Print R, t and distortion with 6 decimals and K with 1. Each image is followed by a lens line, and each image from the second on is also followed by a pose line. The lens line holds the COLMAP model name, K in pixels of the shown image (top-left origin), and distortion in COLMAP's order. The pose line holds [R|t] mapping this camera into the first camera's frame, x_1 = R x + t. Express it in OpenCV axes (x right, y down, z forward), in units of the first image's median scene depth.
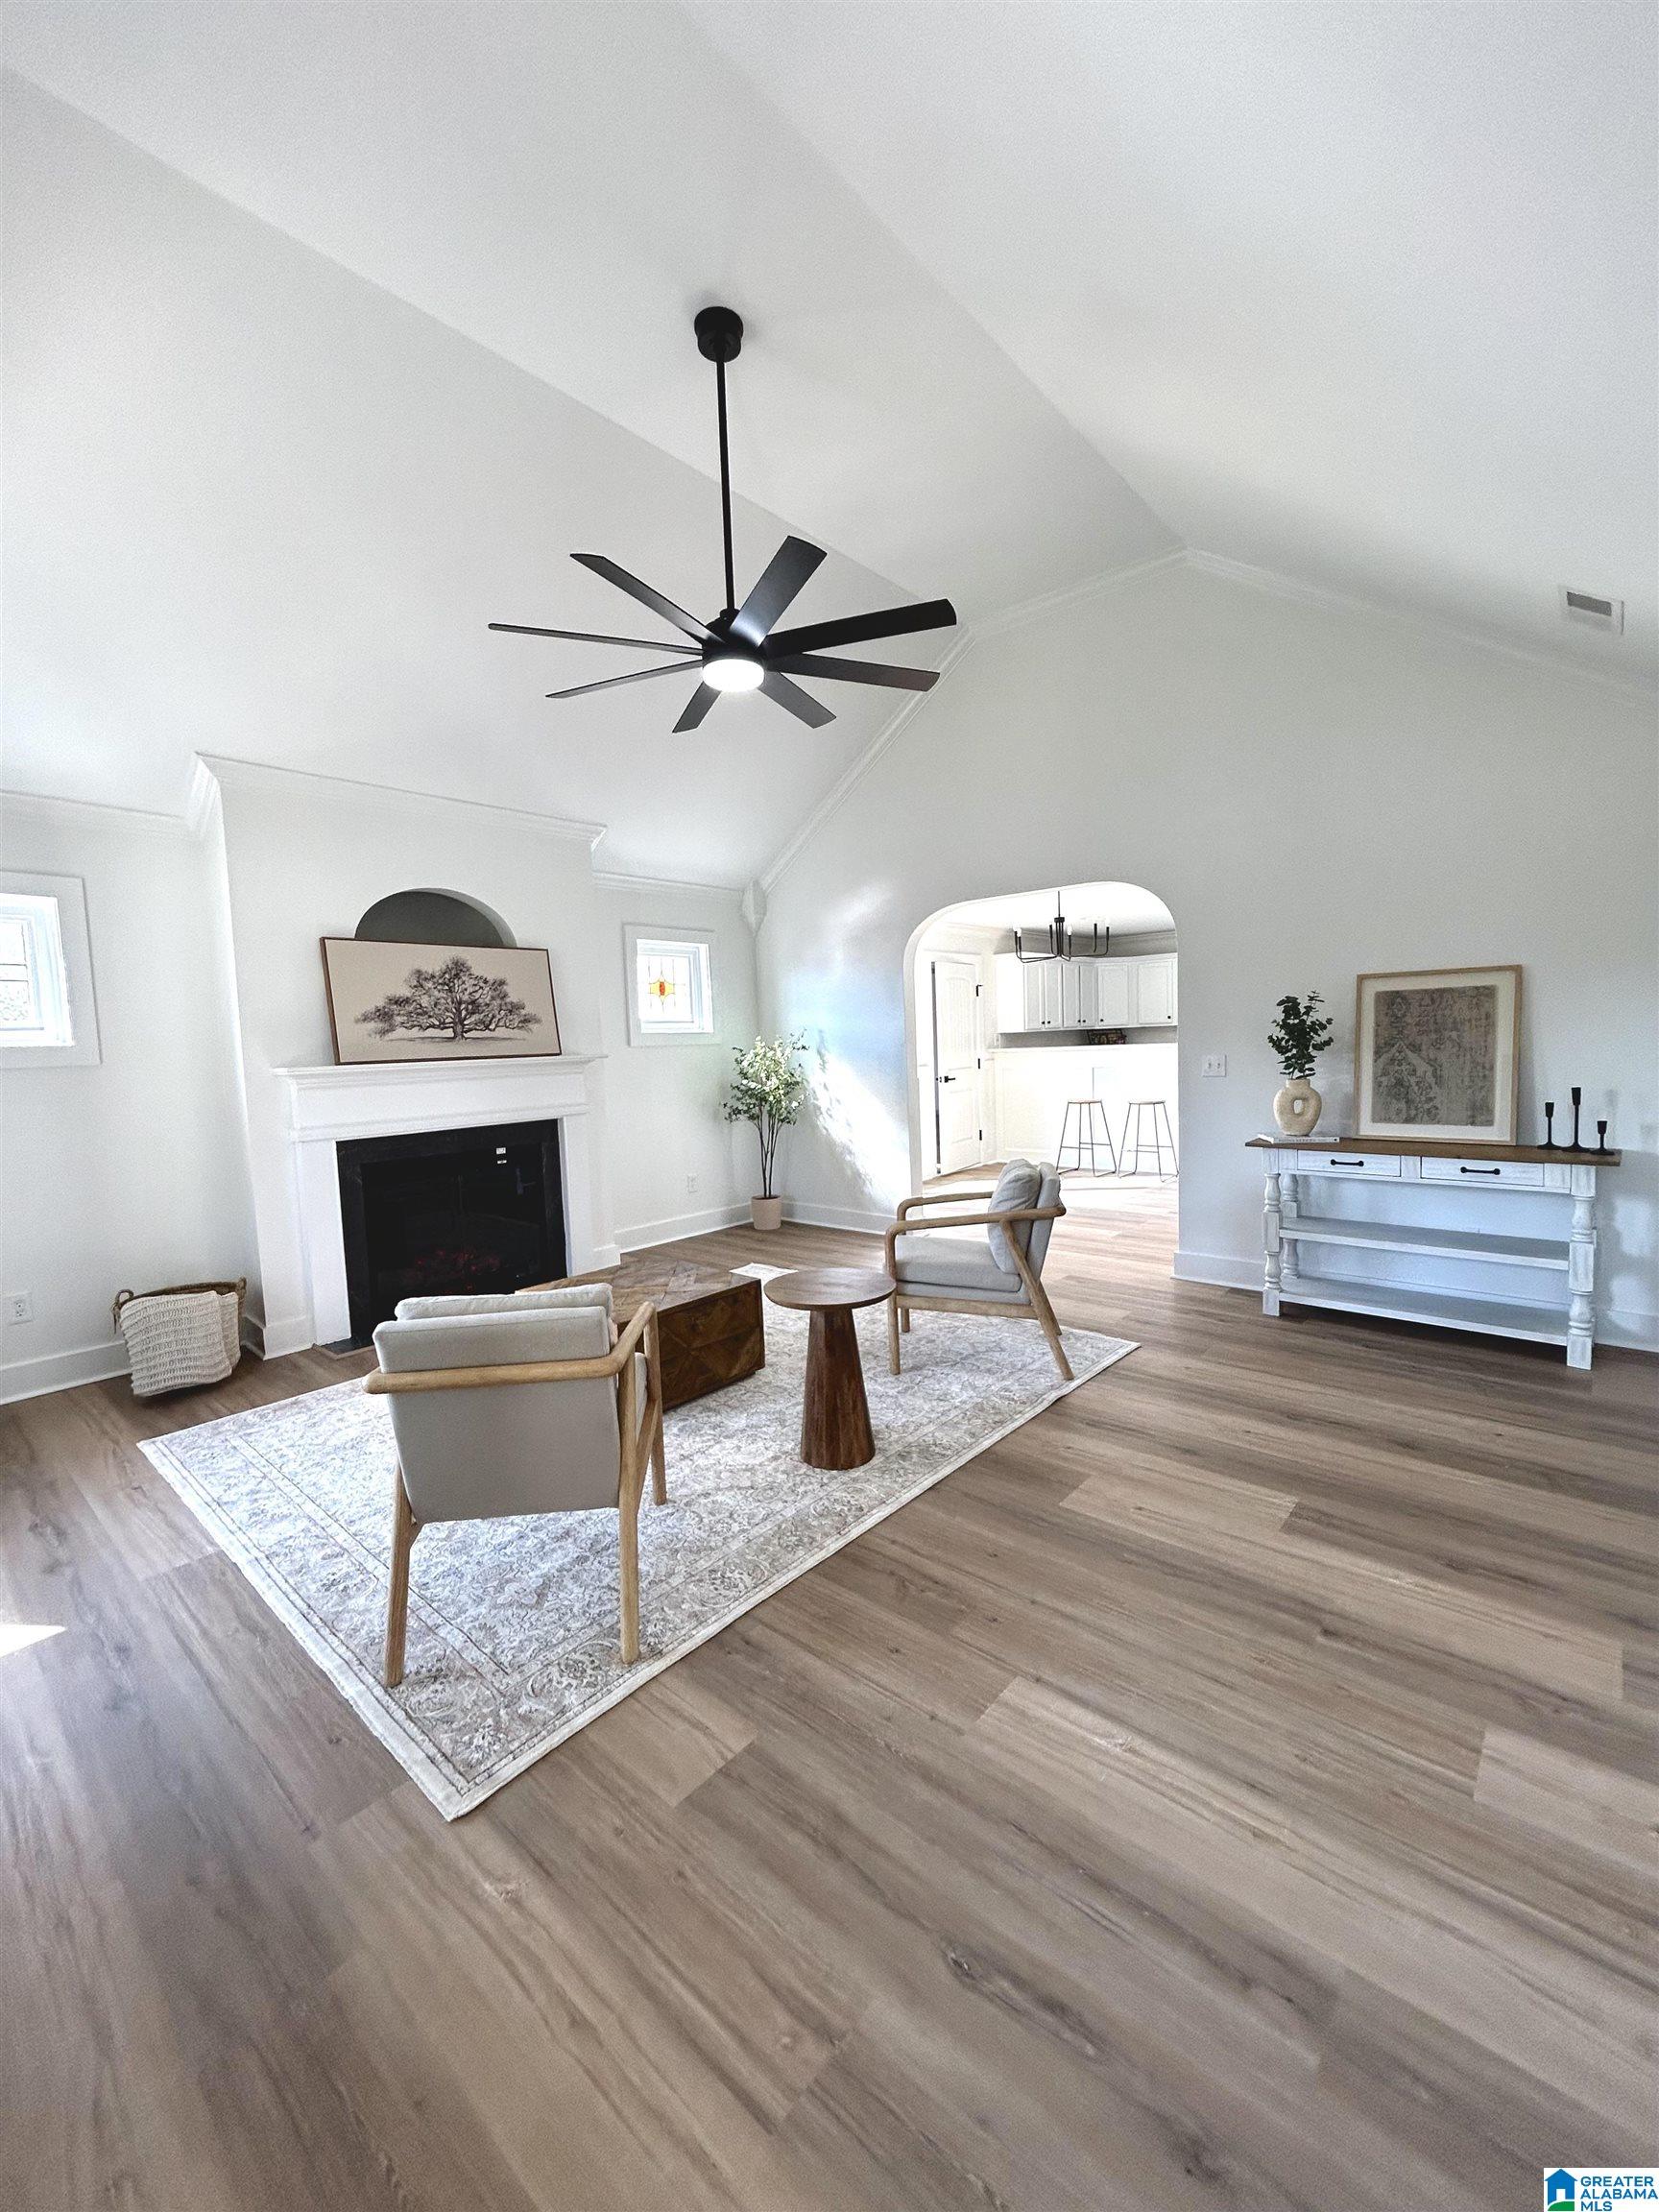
lens RADIAL K [[891.3, 0, 826.7], [0, 891.3, 1103.4], [0, 0, 1]] dist [0.006193, -0.001940]
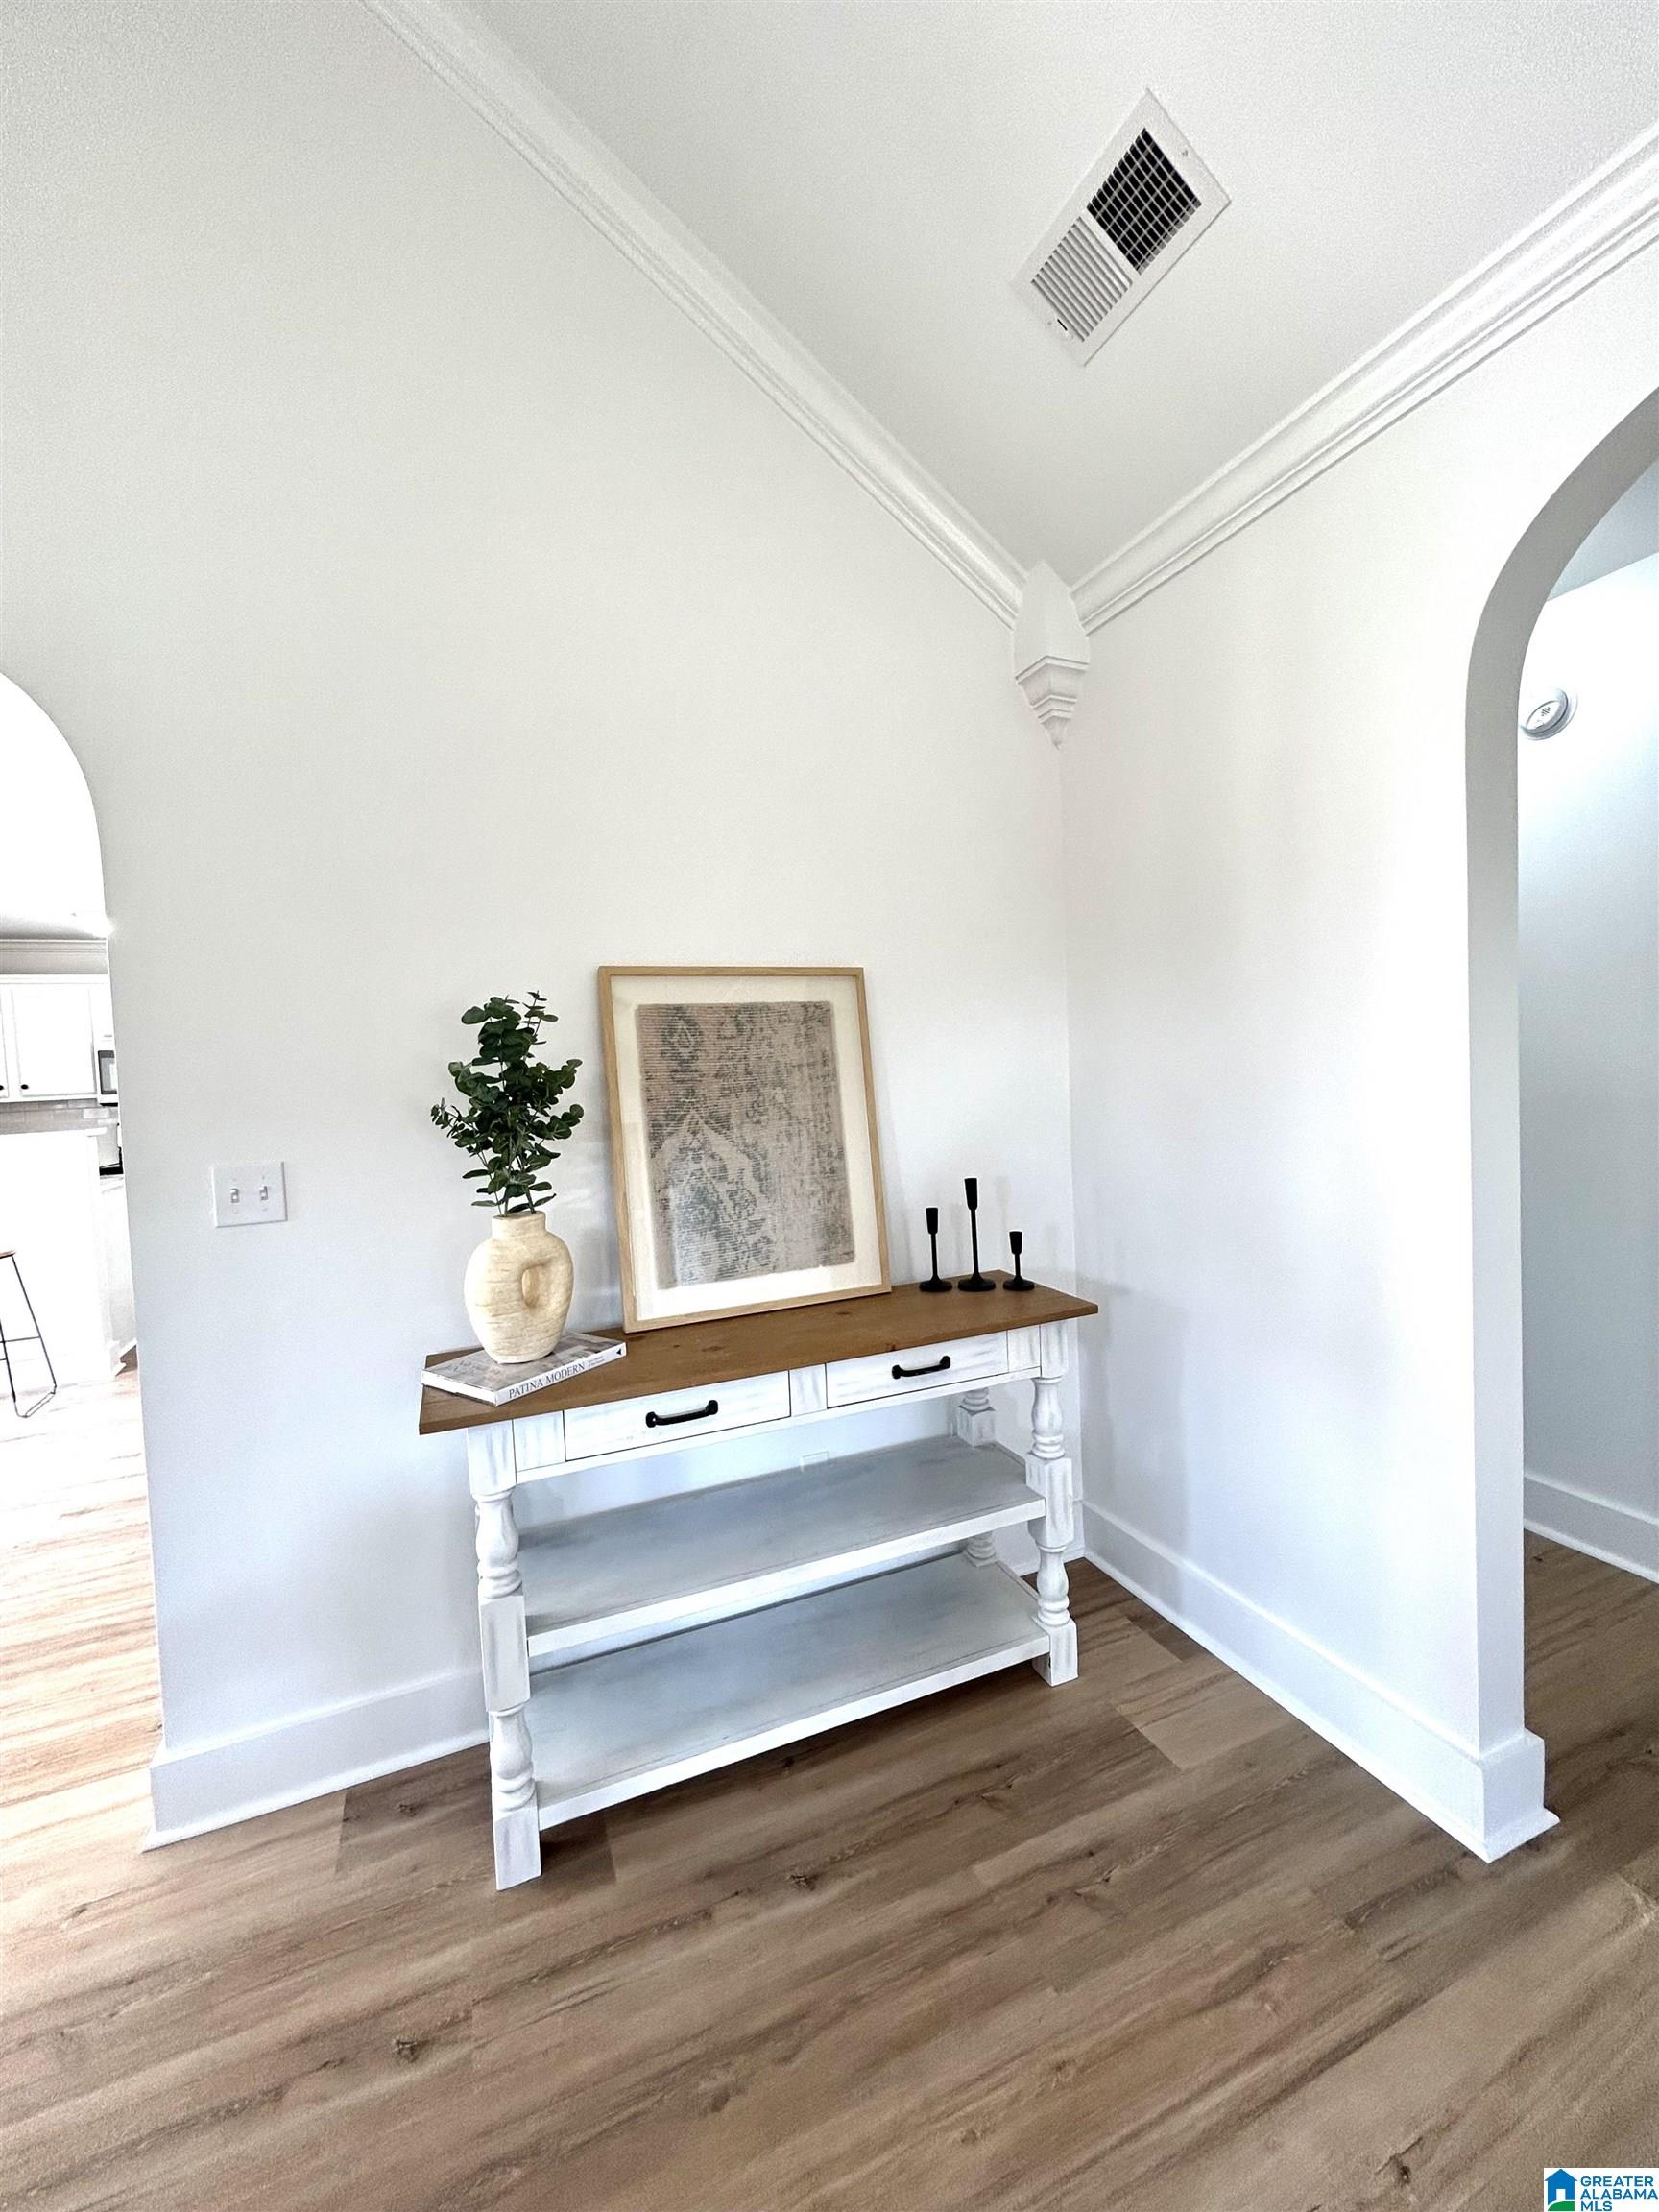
lens RADIAL K [[891.3, 0, 838.2], [0, 891.3, 1103.7], [0, 0, 1]] dist [0.006193, -0.001940]
pose [[0.427669, -0.025147, 0.903585, 0.267665], [0.098985, 0.994904, -0.019162, -0.061908], [-0.898499, 0.097637, 0.427979, 0.797949]]
